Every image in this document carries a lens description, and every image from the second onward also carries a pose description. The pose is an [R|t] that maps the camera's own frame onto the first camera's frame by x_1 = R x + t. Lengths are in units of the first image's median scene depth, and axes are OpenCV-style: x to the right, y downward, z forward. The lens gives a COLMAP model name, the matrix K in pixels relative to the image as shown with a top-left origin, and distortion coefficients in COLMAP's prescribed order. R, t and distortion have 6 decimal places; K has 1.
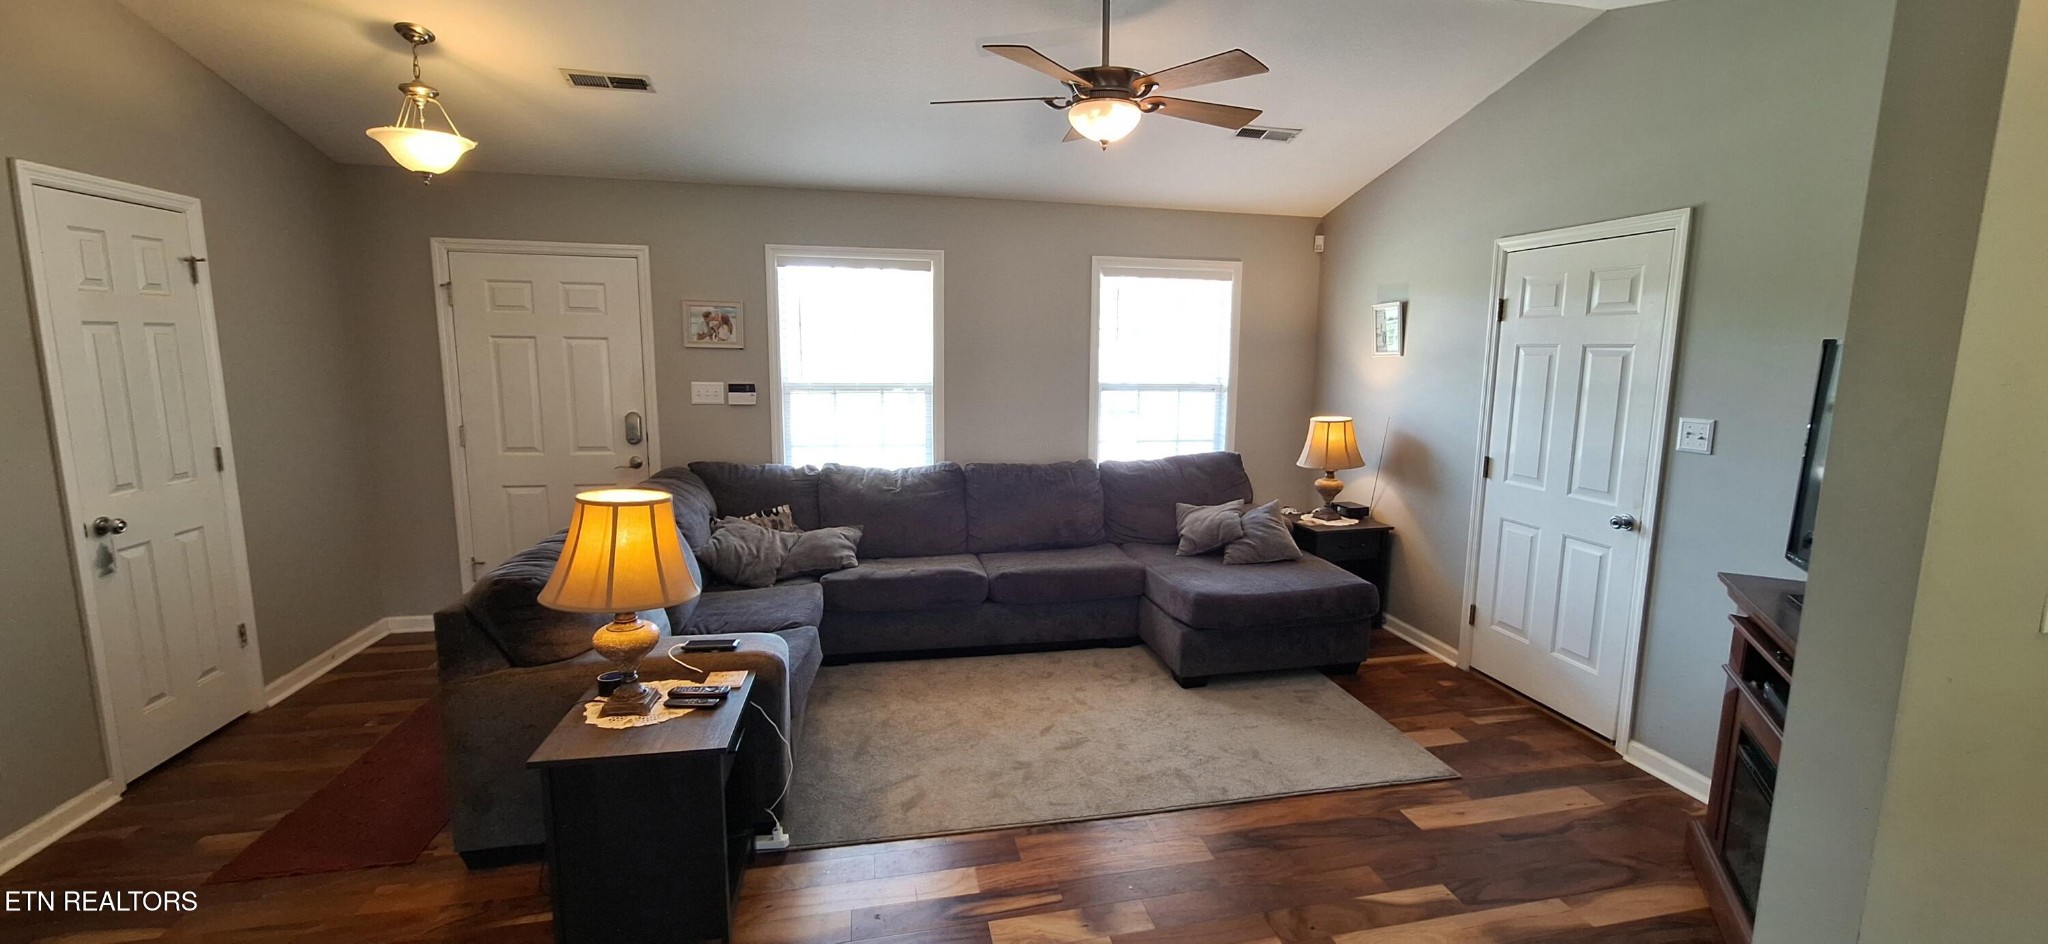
lens RADIAL K [[817.5, 0, 1086.2], [0, 817.5, 472.8], [0, 0, 1]] dist [0.018128, 0.000425]
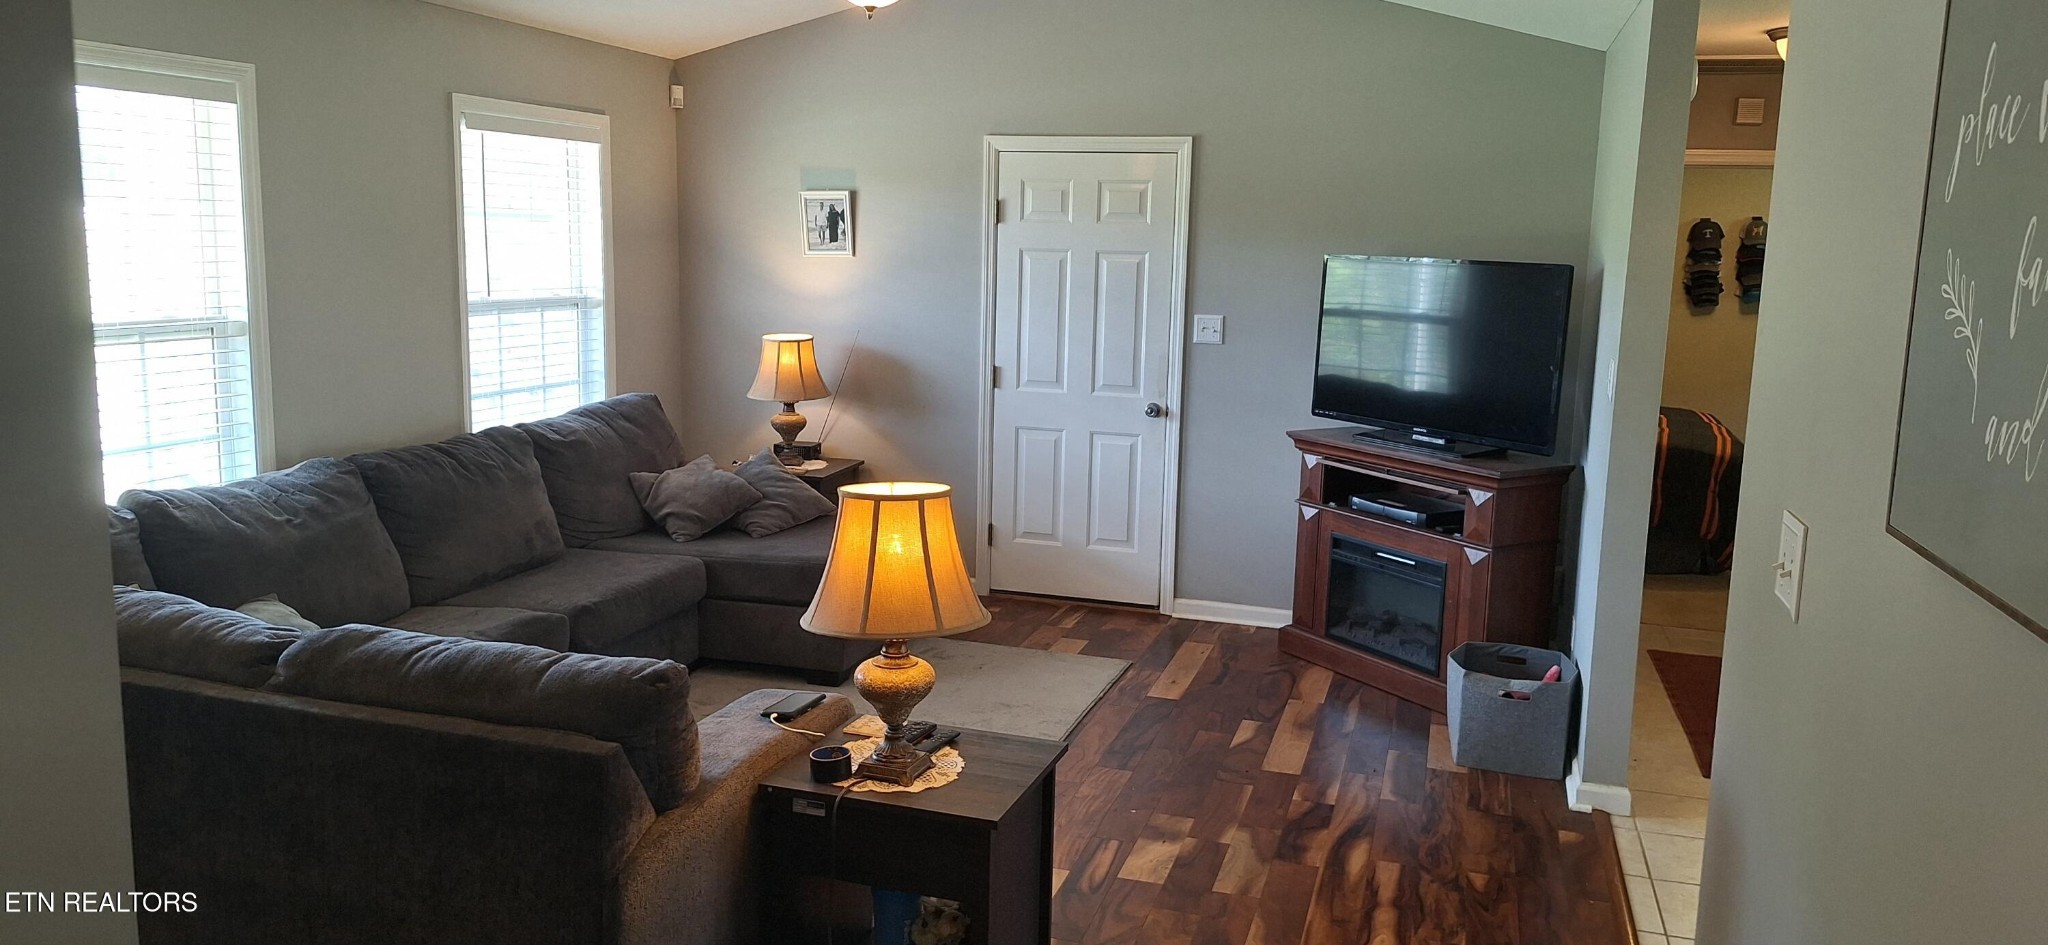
lens RADIAL K [[1397.0, 0, 1016.8], [0, 1397.0, 465.0], [0, 0, 1]] dist [0.143523, 0.000332]
pose [[0.529714, -0.139165, 0.836681, -0.956997], [0.111587, 0.989308, 0.093904, -0.060403], [-0.840804, 0.043620, 0.539580, 0.117345]]
